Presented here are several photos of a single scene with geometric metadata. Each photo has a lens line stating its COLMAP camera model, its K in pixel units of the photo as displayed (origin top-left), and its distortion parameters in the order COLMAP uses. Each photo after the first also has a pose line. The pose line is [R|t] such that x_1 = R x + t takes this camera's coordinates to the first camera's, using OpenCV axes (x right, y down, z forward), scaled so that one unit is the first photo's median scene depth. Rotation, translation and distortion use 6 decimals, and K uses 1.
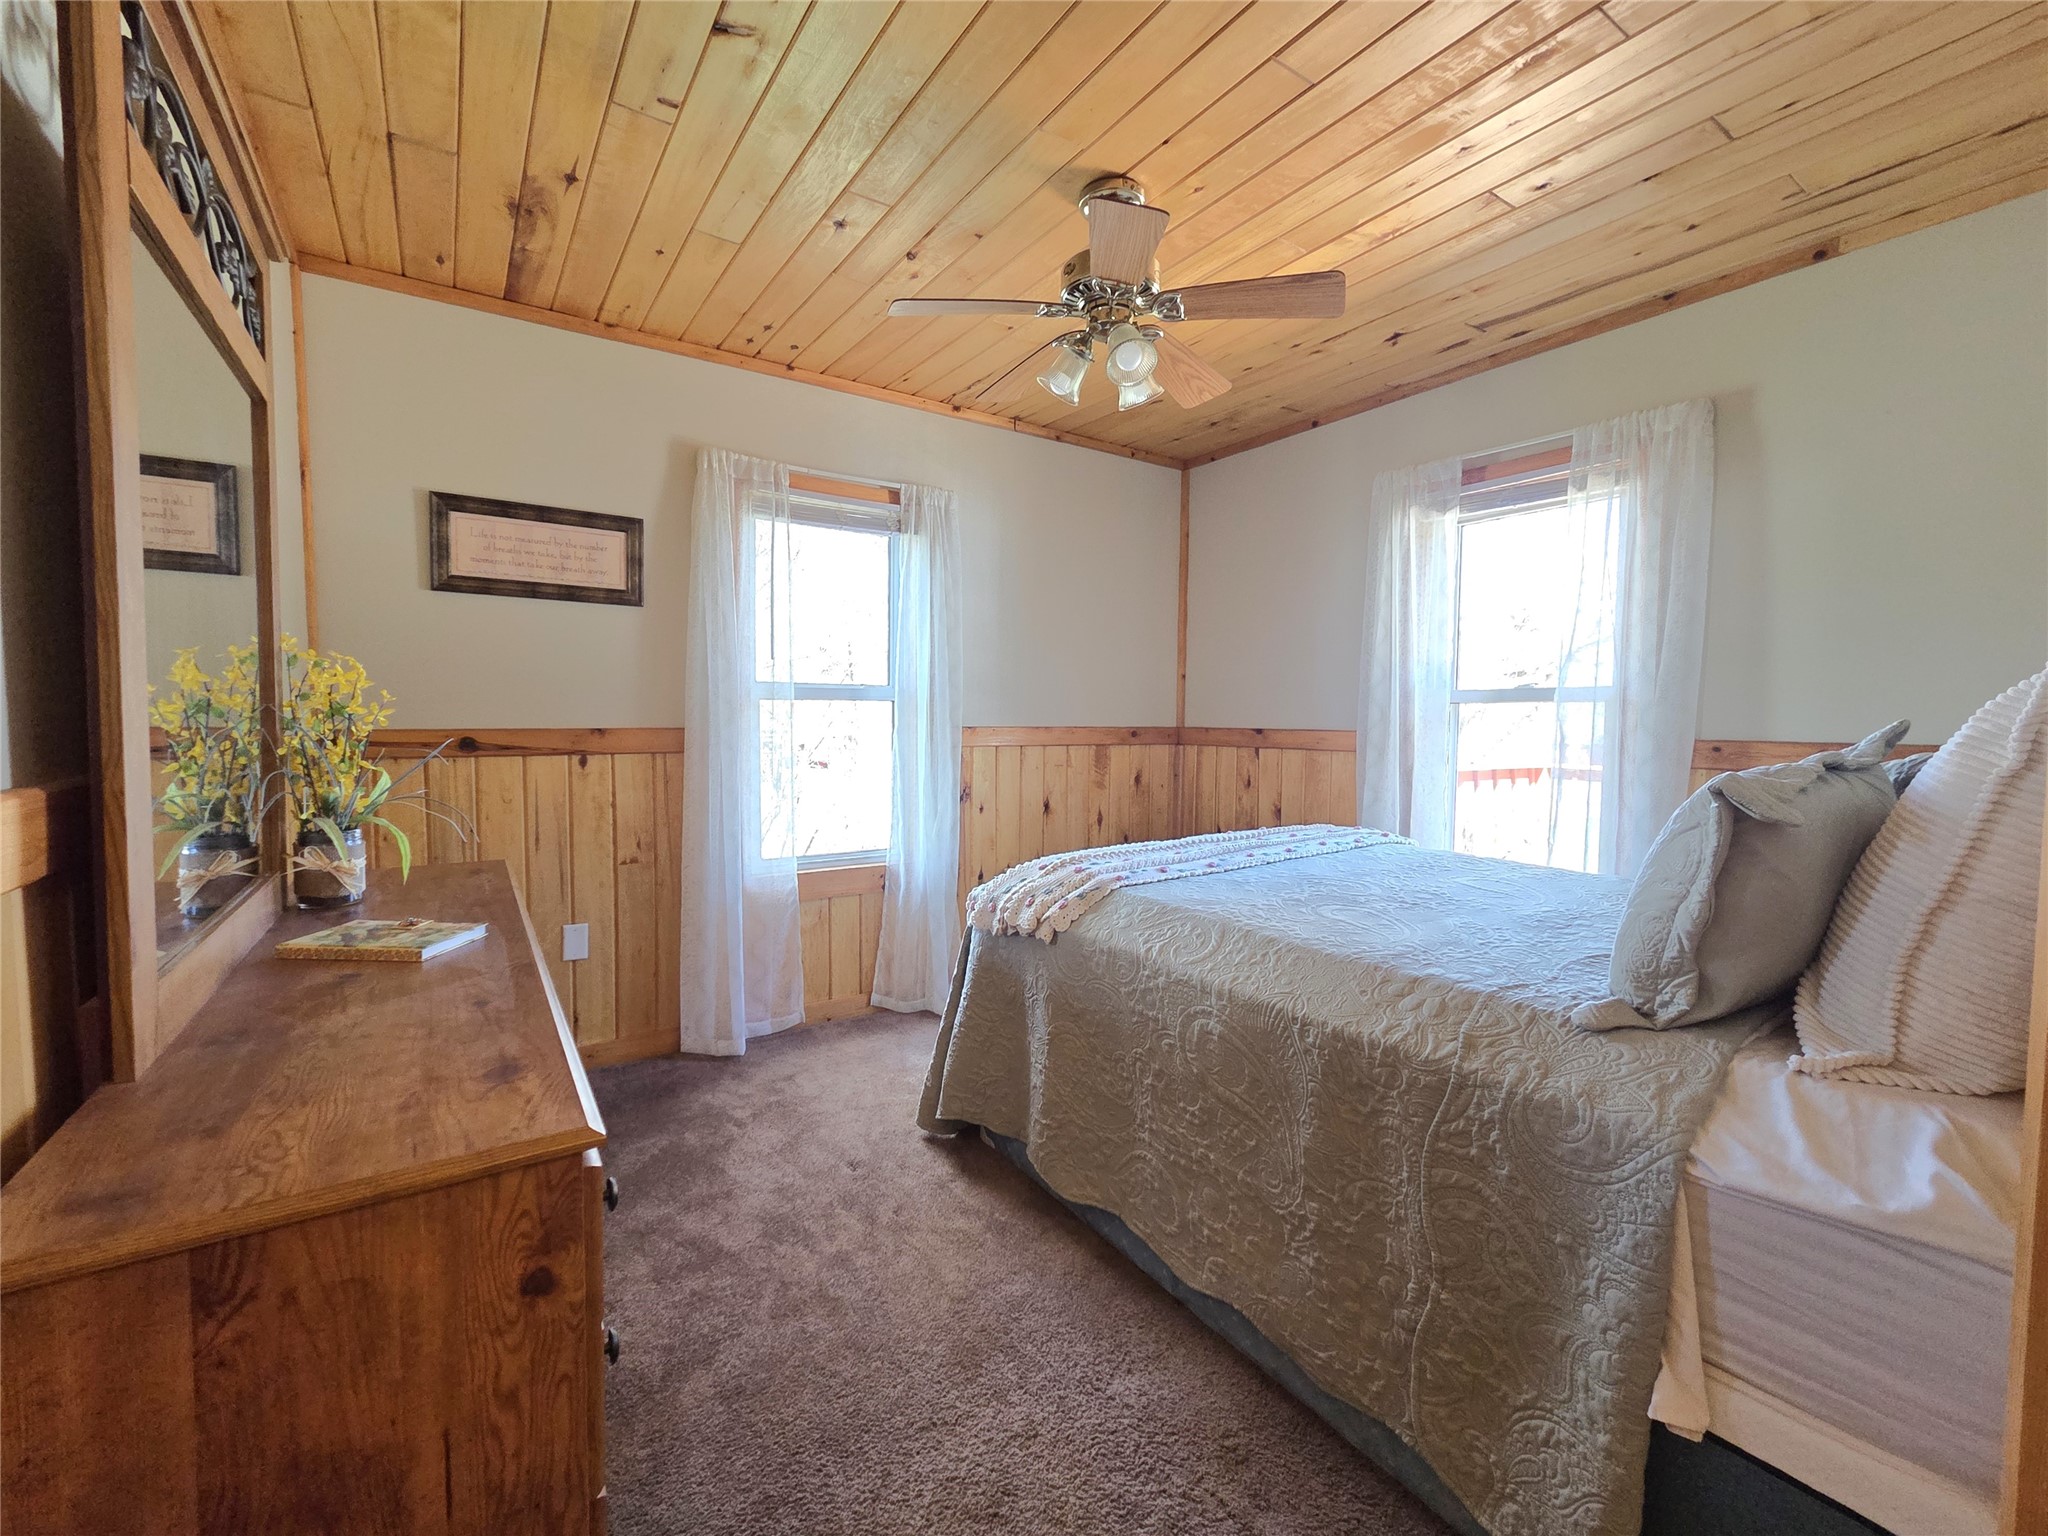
lens RADIAL K [[842.9, 0, 1012.9], [0, 842.9, 759.8], [0, 0, 1]] dist [0.001596, -0.000878]
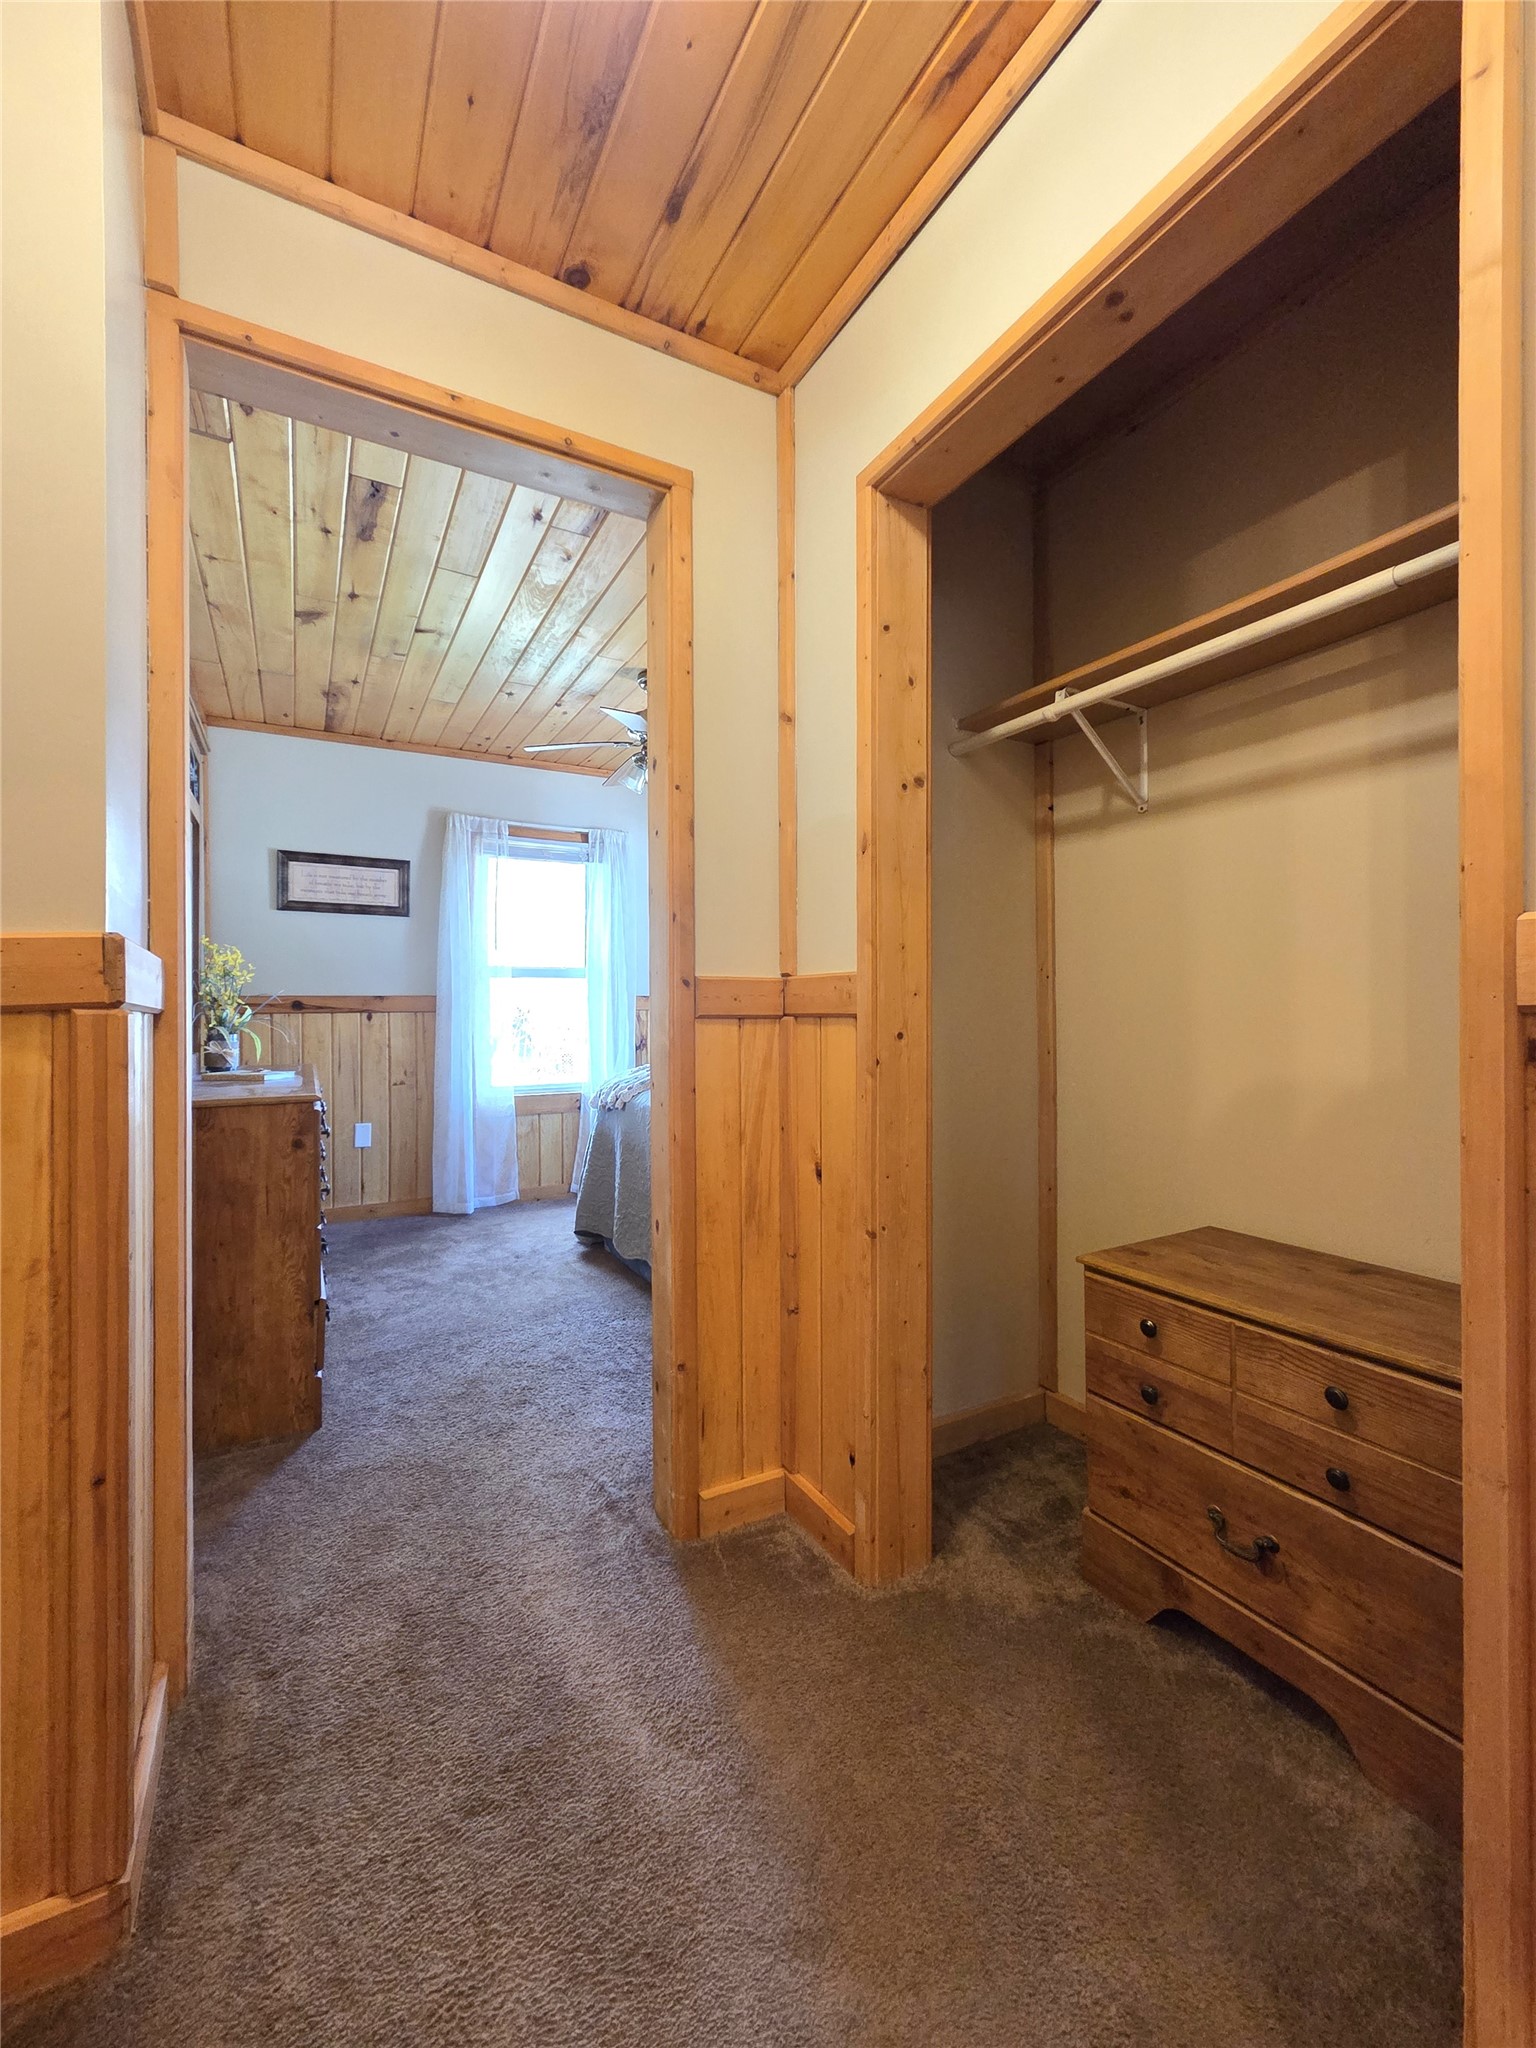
lens RADIAL K [[842.9, 0, 788.3], [0, 842.9, 1012.8], [0, 0, 1]] dist [0.001596, -0.000878]
pose [[0.997836, -0.014472, -0.064138, 0.369467], [0.010995, 0.998467, -0.054244, 0.089410], [0.064824, 0.053421, 0.996466, -0.510251]]
